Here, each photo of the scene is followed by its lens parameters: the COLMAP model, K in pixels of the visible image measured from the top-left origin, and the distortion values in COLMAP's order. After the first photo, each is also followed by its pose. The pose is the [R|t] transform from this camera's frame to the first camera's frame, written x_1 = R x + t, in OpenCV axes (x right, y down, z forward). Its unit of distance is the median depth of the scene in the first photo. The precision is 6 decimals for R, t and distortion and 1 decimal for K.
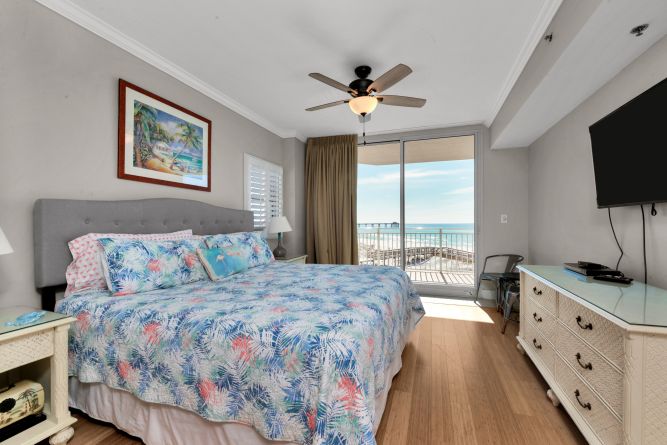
lens RADIAL K [[277.6, 0, 331.6], [0, 277.6, 219.5], [0, 0, 1]] dist [-0.002531, -0.000752]
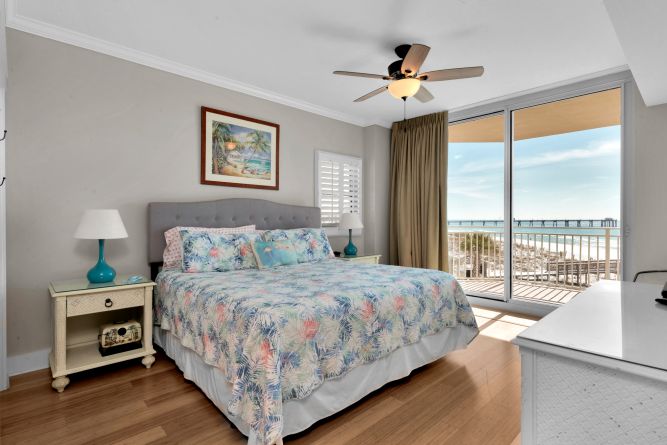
lens RADIAL K [[352.0, 0, 333.8], [0, 352.0, 214.3], [0, 0, 1]] dist [0.014504, 0.000058]
pose [[0.873001, -0.004589, -0.487698, 0.506098], [0.004359, 0.999989, -0.001607, -0.003532], [0.487700, -0.000723, 0.873011, -0.115627]]
